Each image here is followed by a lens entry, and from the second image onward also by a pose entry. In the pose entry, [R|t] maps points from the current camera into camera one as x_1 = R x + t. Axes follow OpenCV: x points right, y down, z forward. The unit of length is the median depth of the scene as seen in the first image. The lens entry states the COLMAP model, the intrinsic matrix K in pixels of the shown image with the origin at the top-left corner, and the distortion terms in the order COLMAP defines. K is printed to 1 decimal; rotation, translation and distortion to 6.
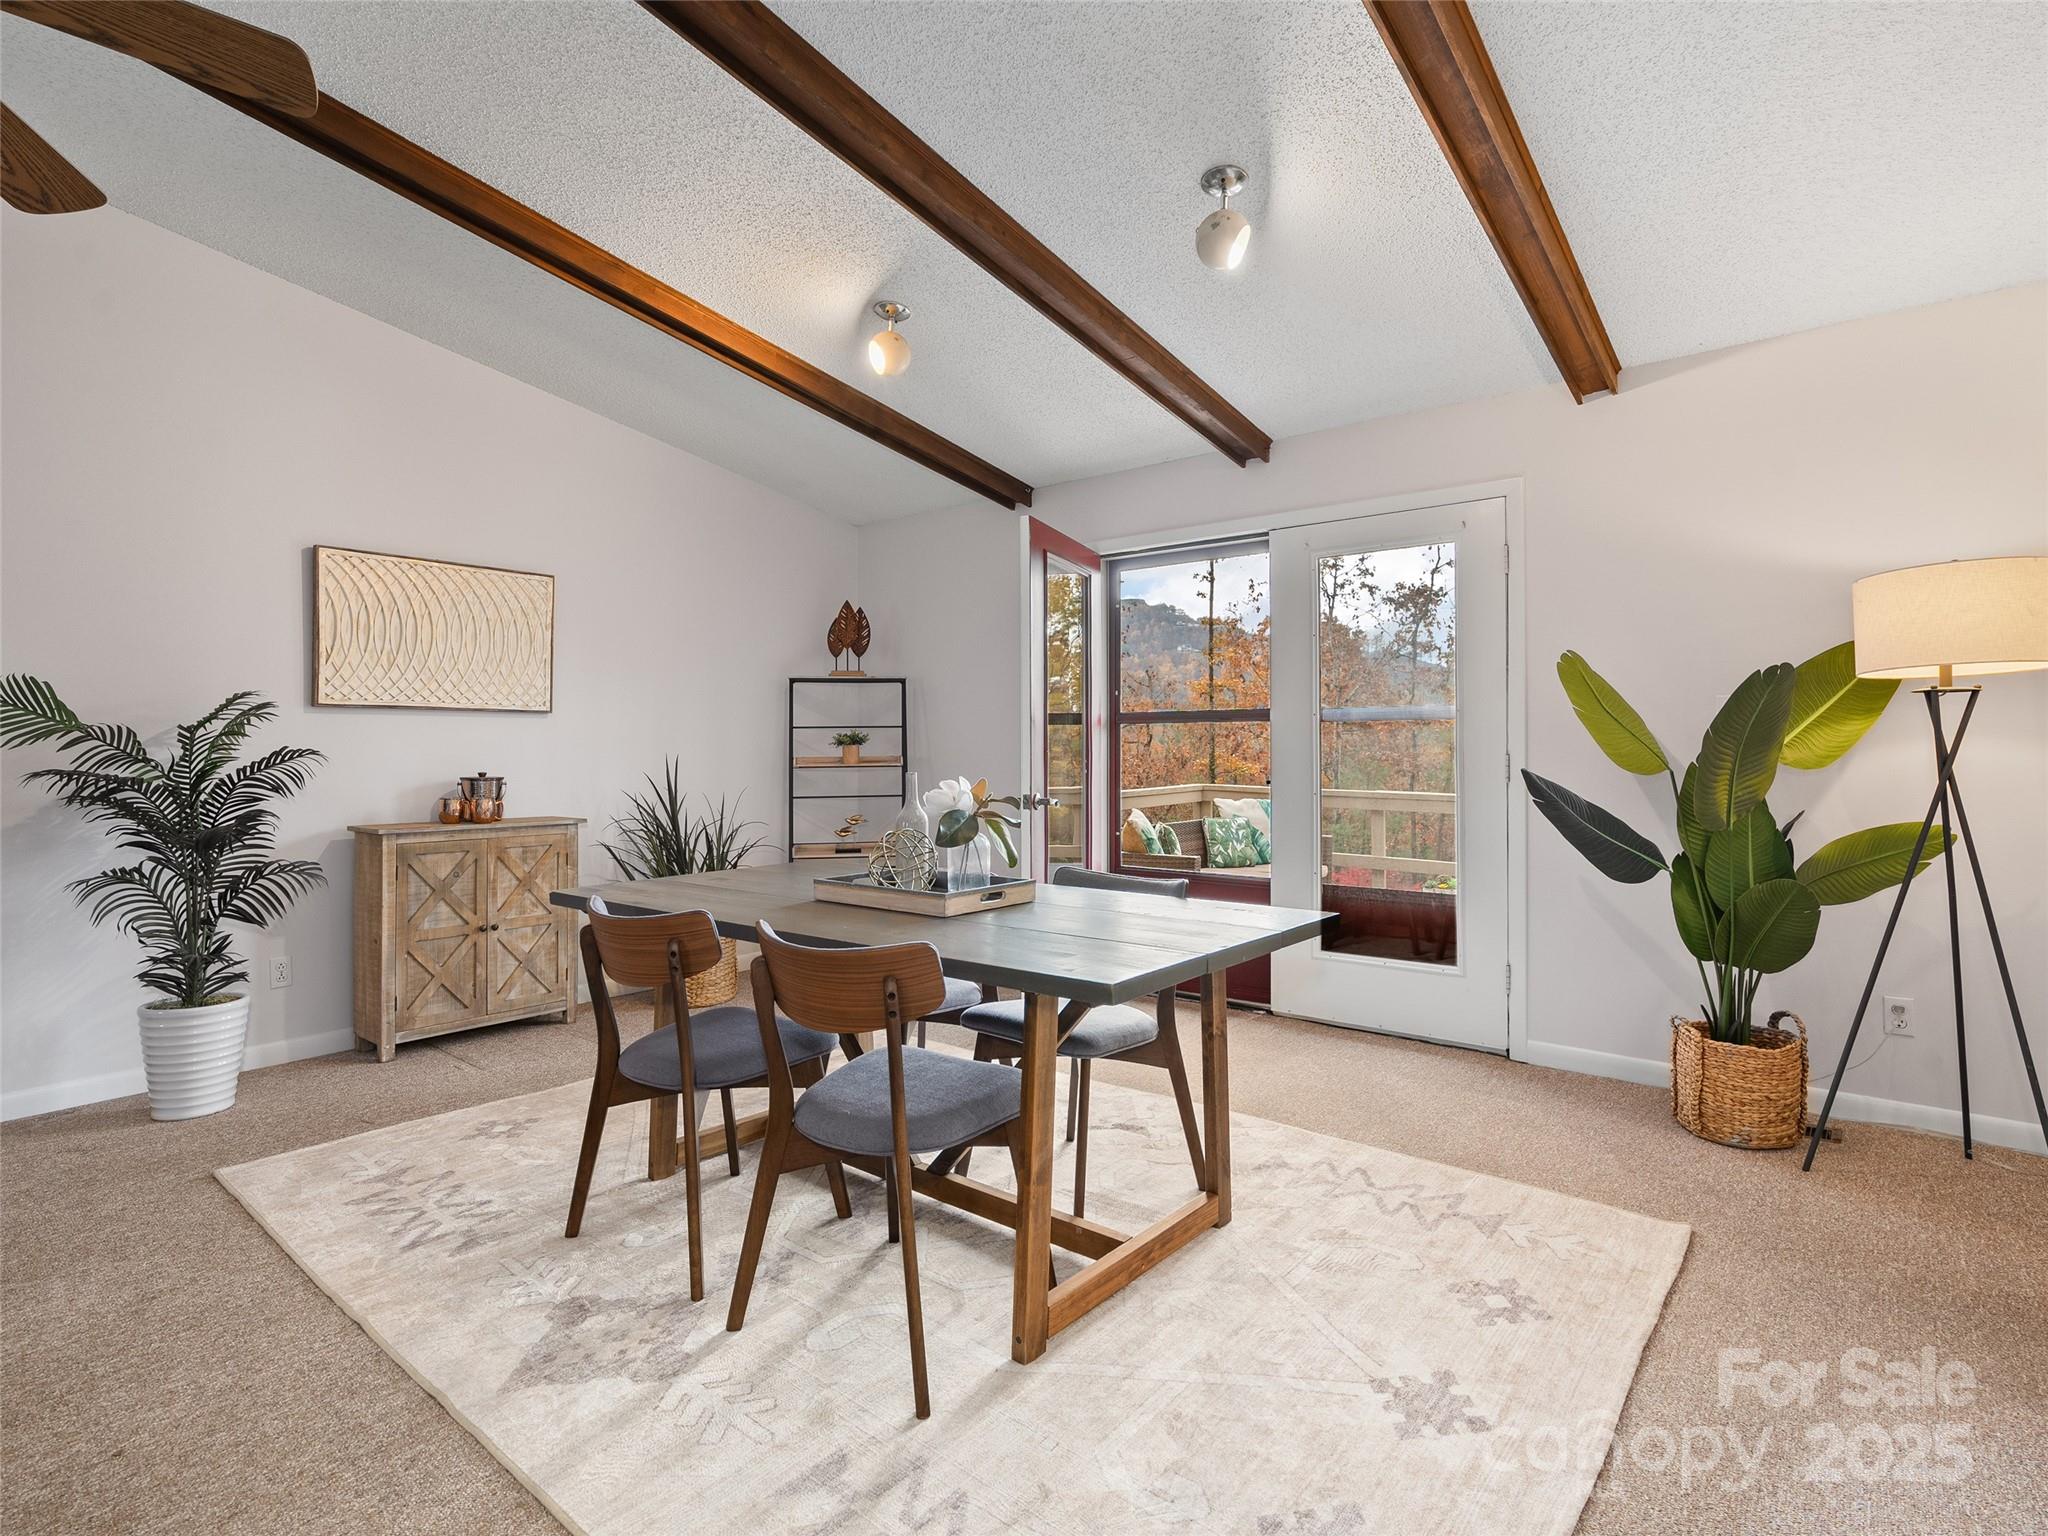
lens RADIAL K [[1037.2, 0, 1025.8], [0, 1037.2, 751.6], [0, 0, 1]] dist [0.001326, 0.000473]
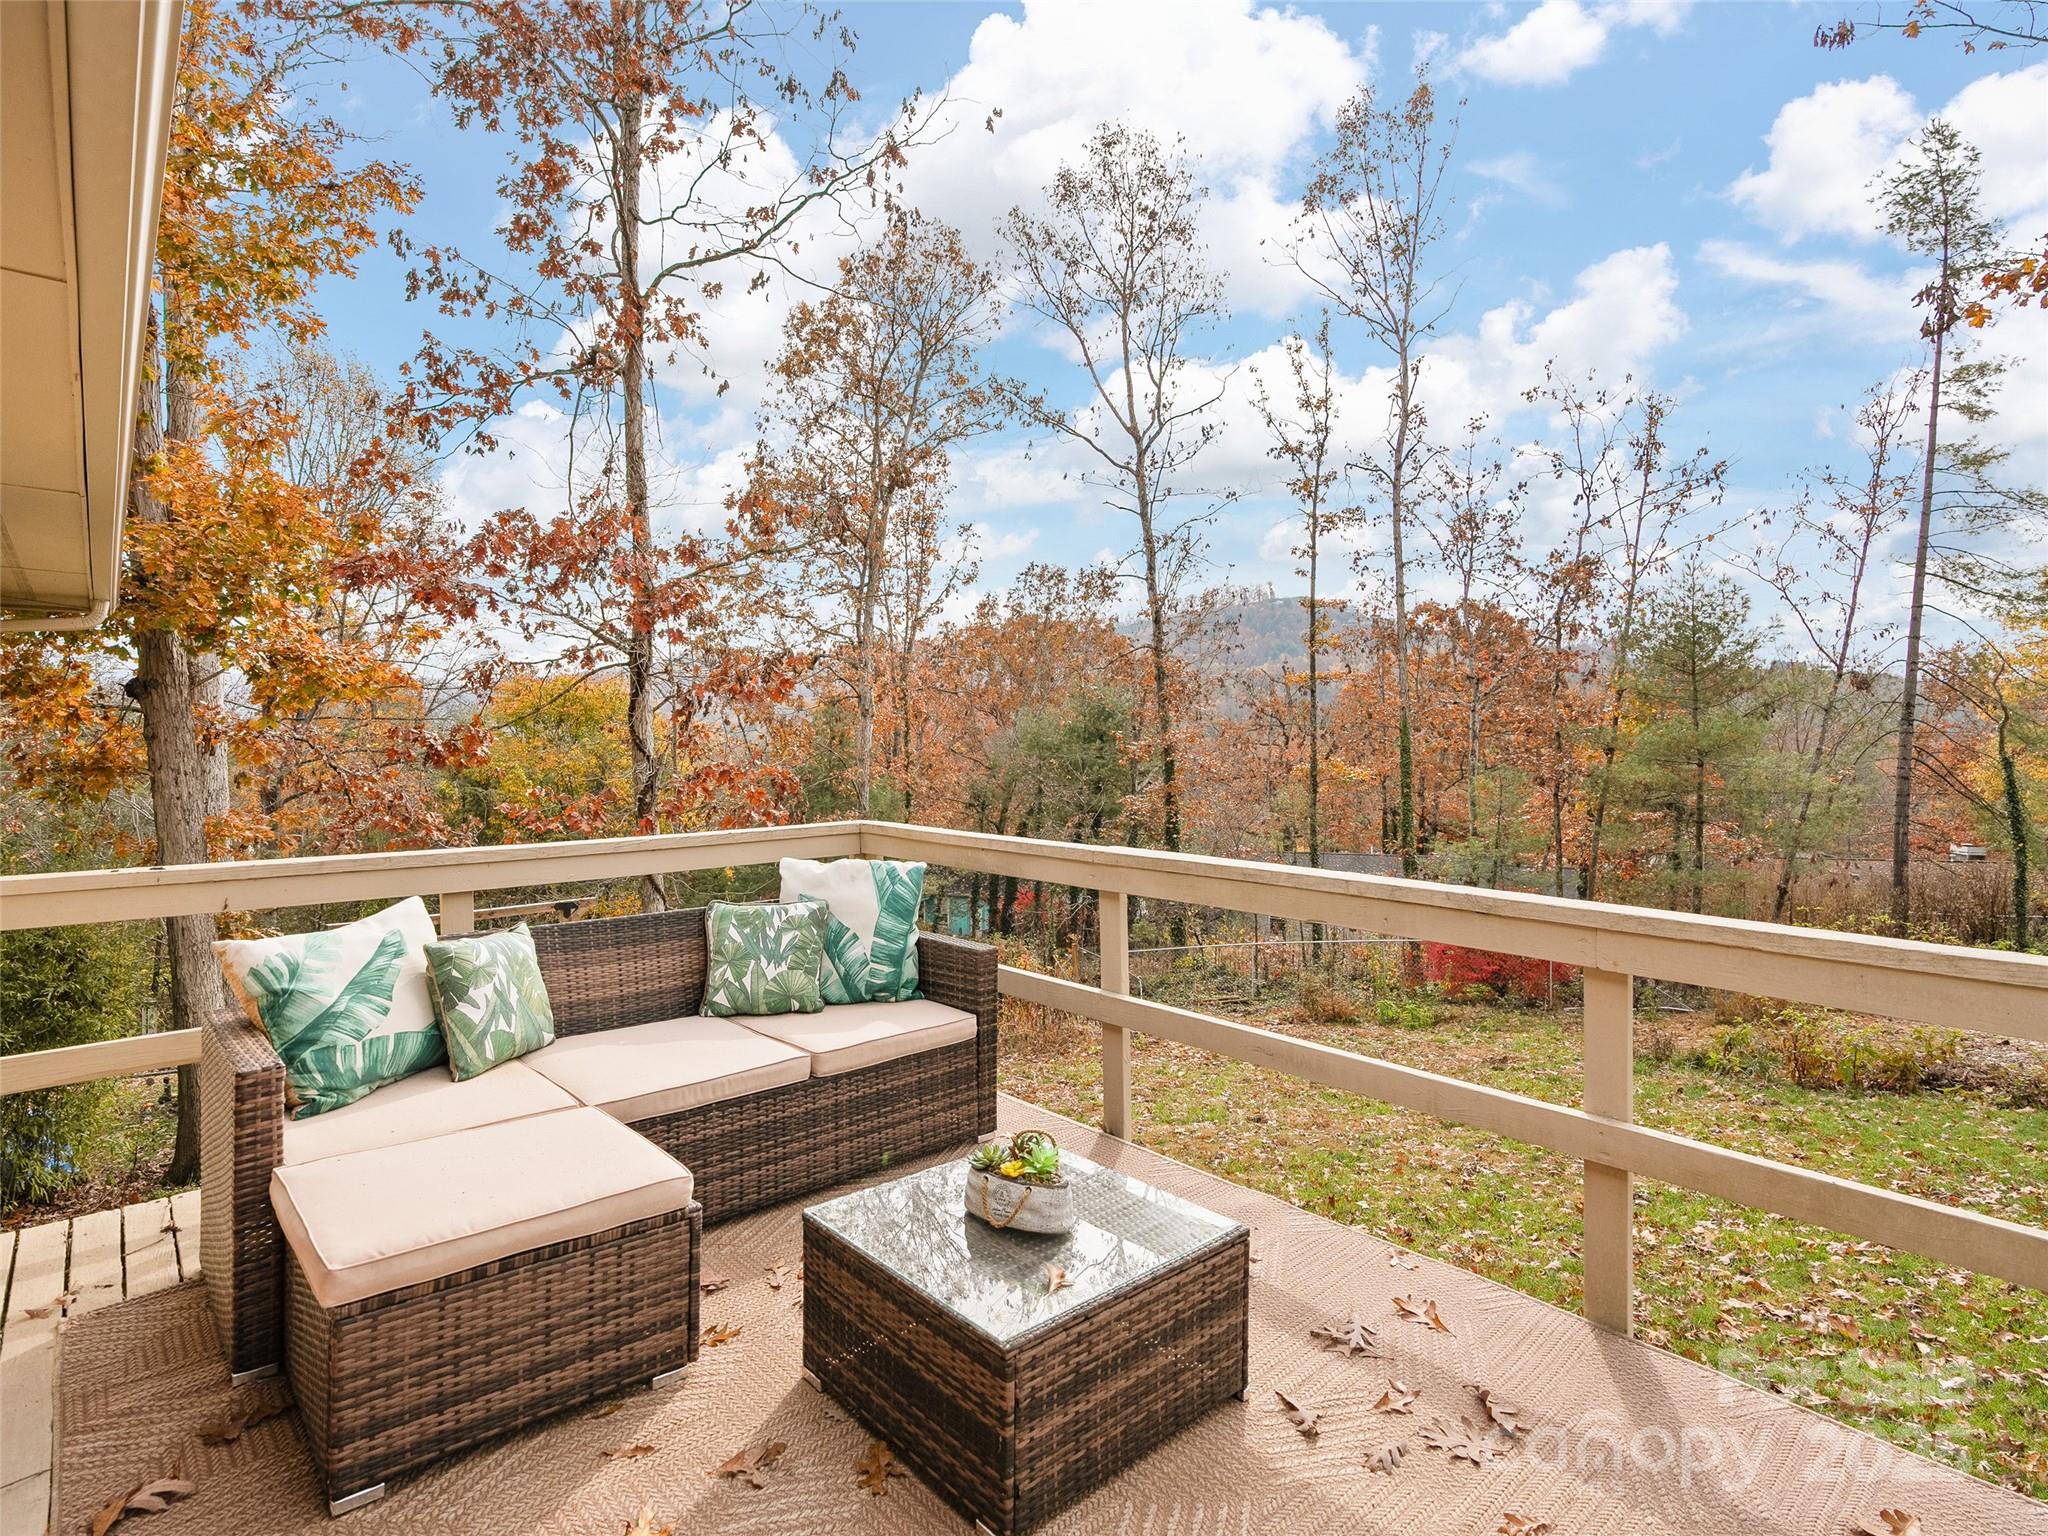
lens RADIAL K [[1037.2, 0, 1017.0], [0, 1037.2, 761.9], [0, 0, 1]] dist [0.001326, 0.000473]
pose [[0.987091, 0.003543, -0.160123, 0.075457], [-0.002372, 0.999969, 0.007502, -0.000388], [0.160145, -0.007026, 0.987069, 0.113768]]
